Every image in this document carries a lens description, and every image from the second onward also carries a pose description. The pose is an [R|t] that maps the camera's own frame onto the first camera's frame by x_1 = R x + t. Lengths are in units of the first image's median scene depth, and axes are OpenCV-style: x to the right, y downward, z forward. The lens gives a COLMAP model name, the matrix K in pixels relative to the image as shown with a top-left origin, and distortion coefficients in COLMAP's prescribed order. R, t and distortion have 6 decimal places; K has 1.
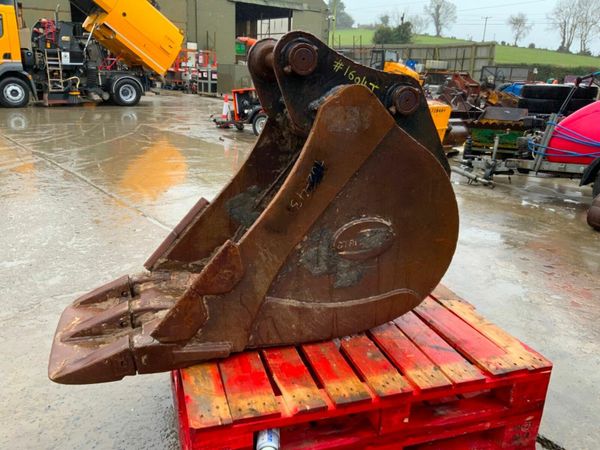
lens RADIAL K [[501.9, 0, 300.0], [0, 501.9, 225.0], [0, 0, 1]] dist [0.053663, -0.102544]
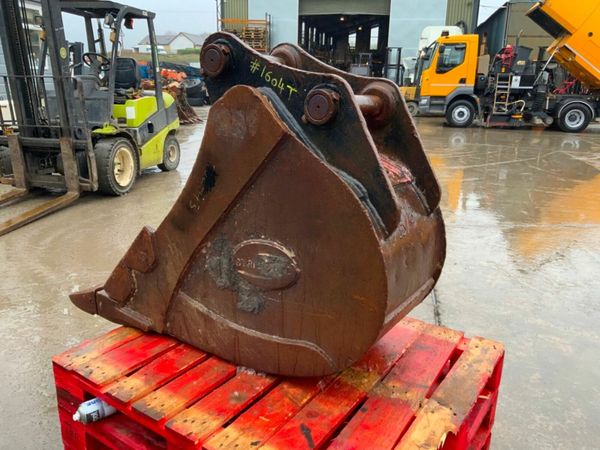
lens RADIAL K [[503.9, 0, 300.0], [0, 503.9, 225.0], [0, 0, 1]] dist [0.063383, -0.116617]
pose [[0.615138, 0.195784, -0.763724, 0.106643], [-0.233379, 0.970482, 0.060814, -0.013682], [0.753087, 0.140828, 0.642672, 0.062477]]
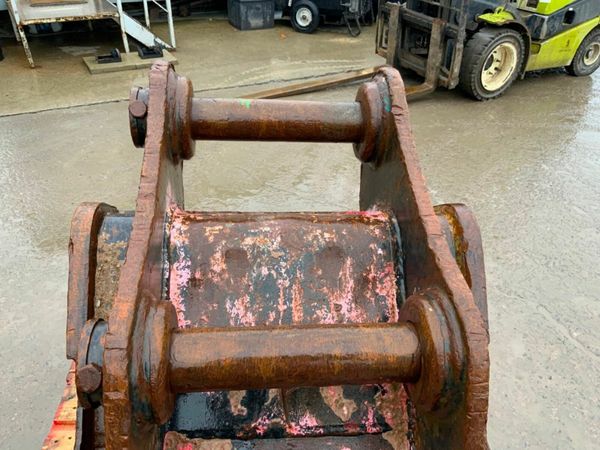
lens RADIAL K [[503.9, 0, 300.0], [0, 503.9, 225.0], [0, 0, 1]] dist [0.063383, -0.116617]
pose [[-0.215196, 0.510356, -0.832603, 0.050856], [-0.344138, 0.758256, 0.553730, -0.066960], [0.913926, 0.405691, 0.012460, 0.137016]]
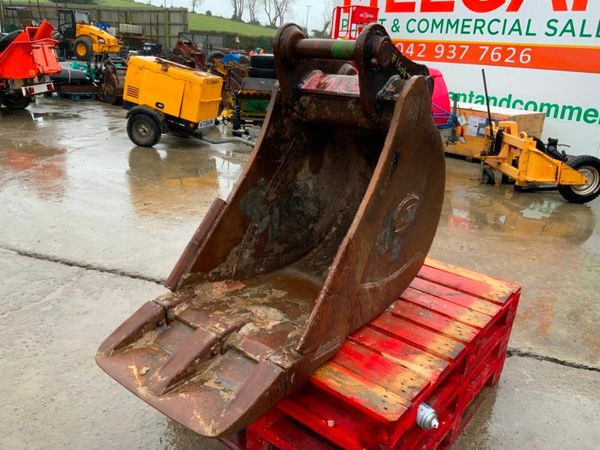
lens RADIAL K [[501.9, 0, 300.0], [0, 501.9, 225.0], [0, 0, 1]] dist [0.053663, -0.102544]
pose [[0.831348, -0.165697, 0.530476, -0.086587], [0.131327, 0.986058, 0.102187, -0.012373], [-0.540012, -0.015287, 0.841518, 0.024784]]
